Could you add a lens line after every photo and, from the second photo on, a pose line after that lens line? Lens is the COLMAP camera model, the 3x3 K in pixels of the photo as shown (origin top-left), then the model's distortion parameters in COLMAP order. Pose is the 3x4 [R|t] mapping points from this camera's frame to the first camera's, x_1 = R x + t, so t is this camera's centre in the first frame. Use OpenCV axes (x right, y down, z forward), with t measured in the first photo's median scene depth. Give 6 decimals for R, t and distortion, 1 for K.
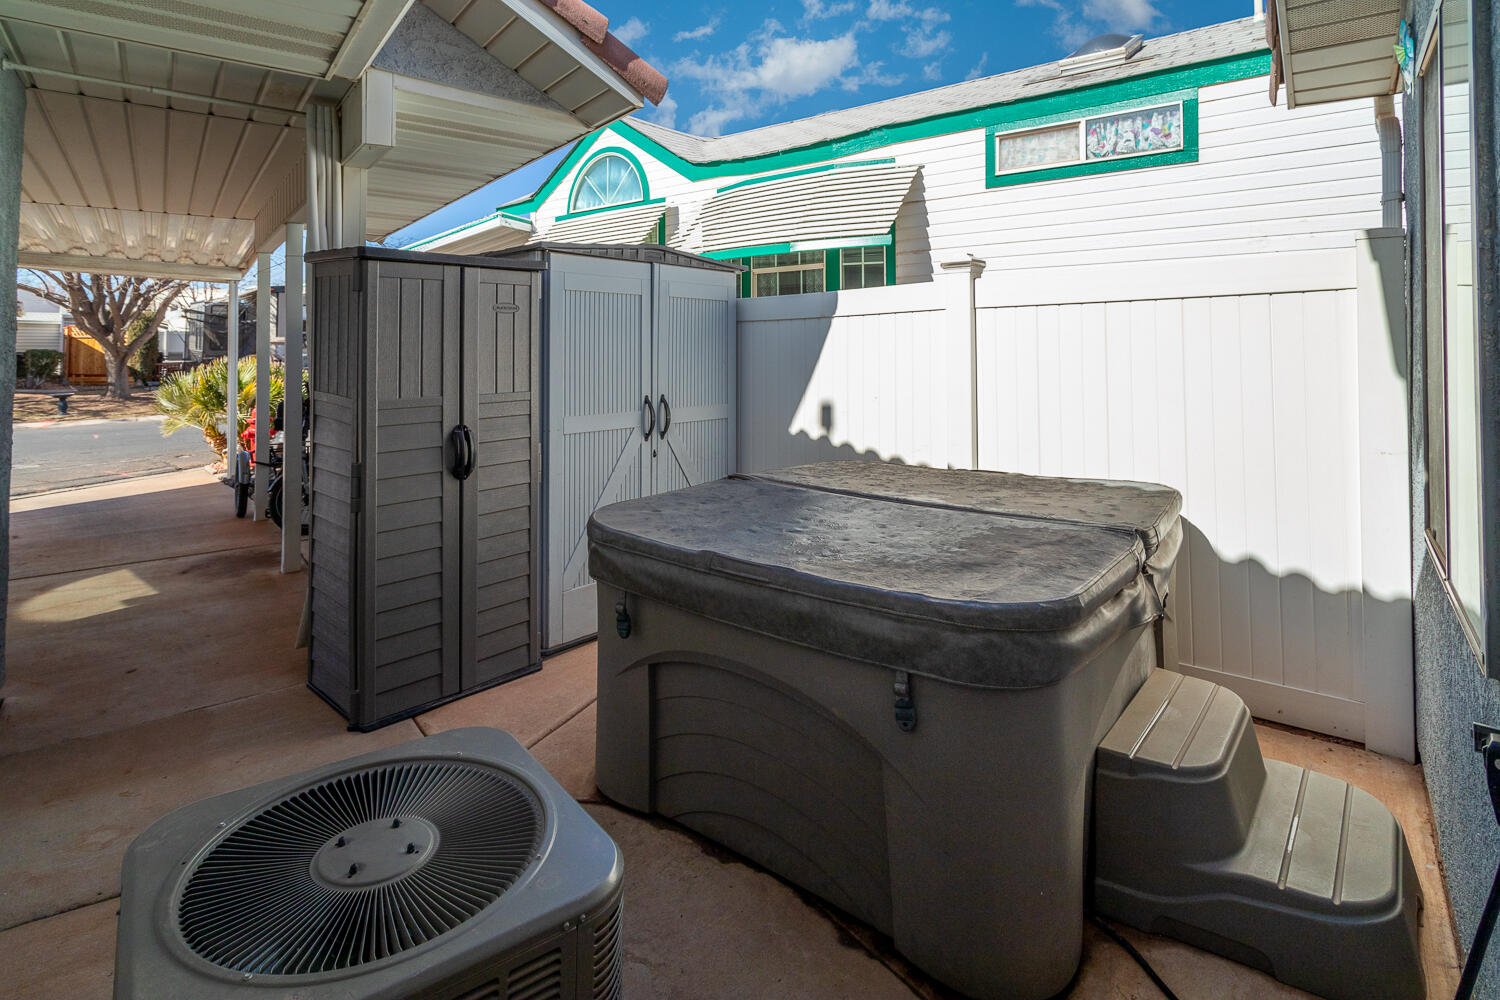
lens RADIAL K [[778.8, 0, 734.6], [0, 778.8, 342.6], [0, 0, 1]] dist [0.002736, 0.000734]
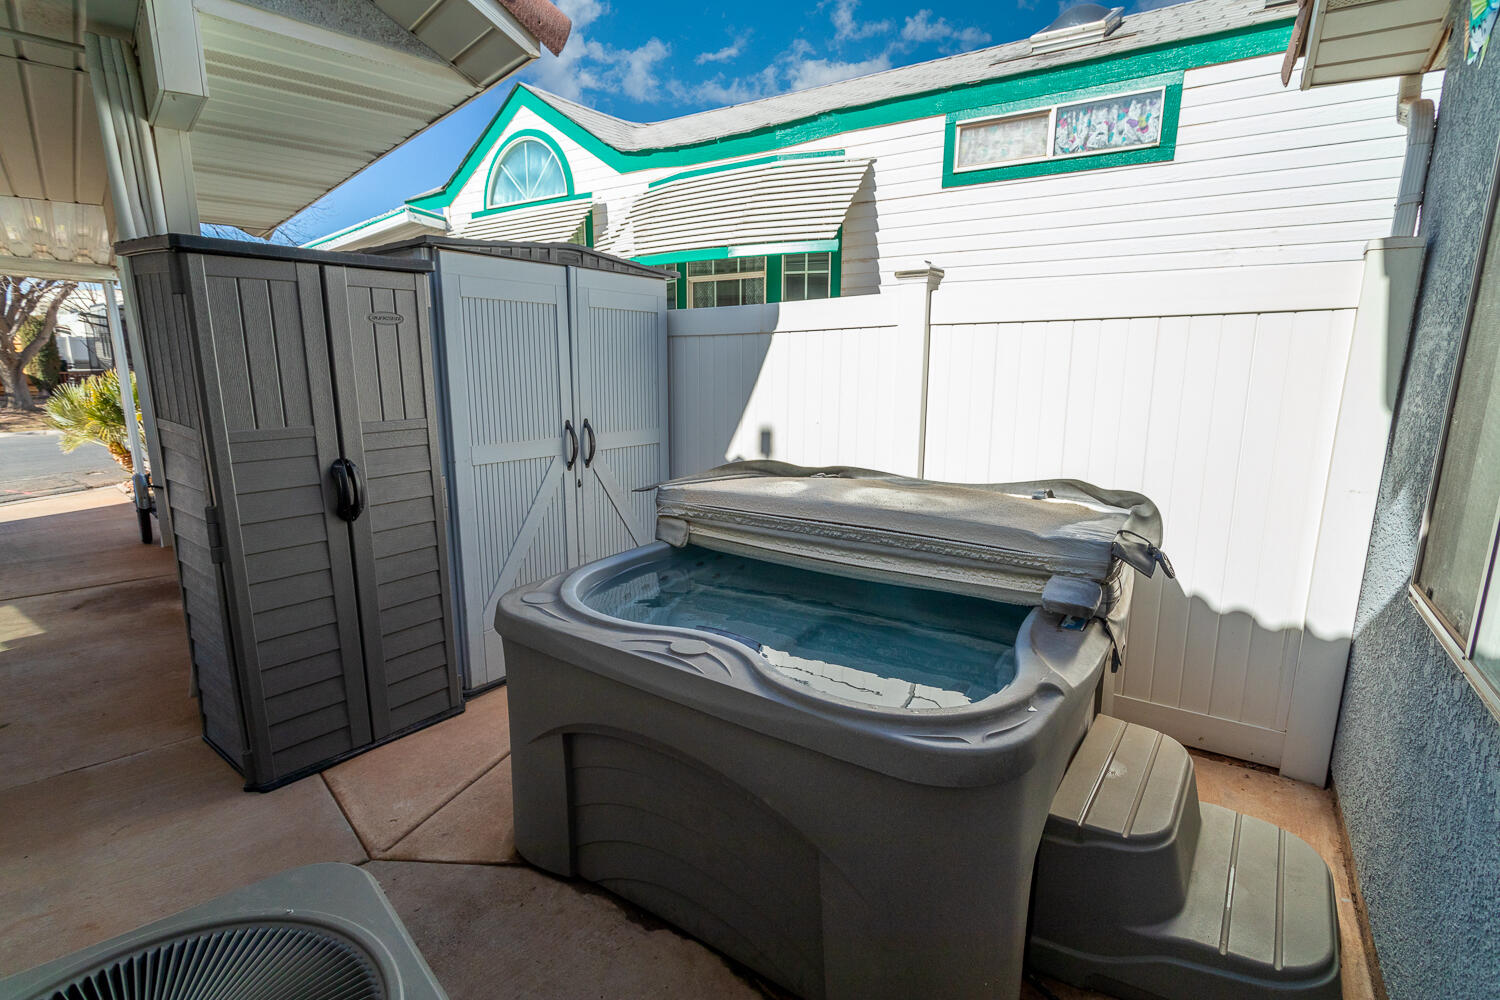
lens RADIAL K [[729.9, 0, 746.1], [0, 729.9, 525.1], [0, 0, 1]] dist [0.001835, 0.000247]
pose [[0.995950, -0.012499, 0.089031, 0.013624], [-0.008195, 0.973544, 0.228354, -0.007253], [-0.089529, -0.228159, 0.969499, 0.107140]]
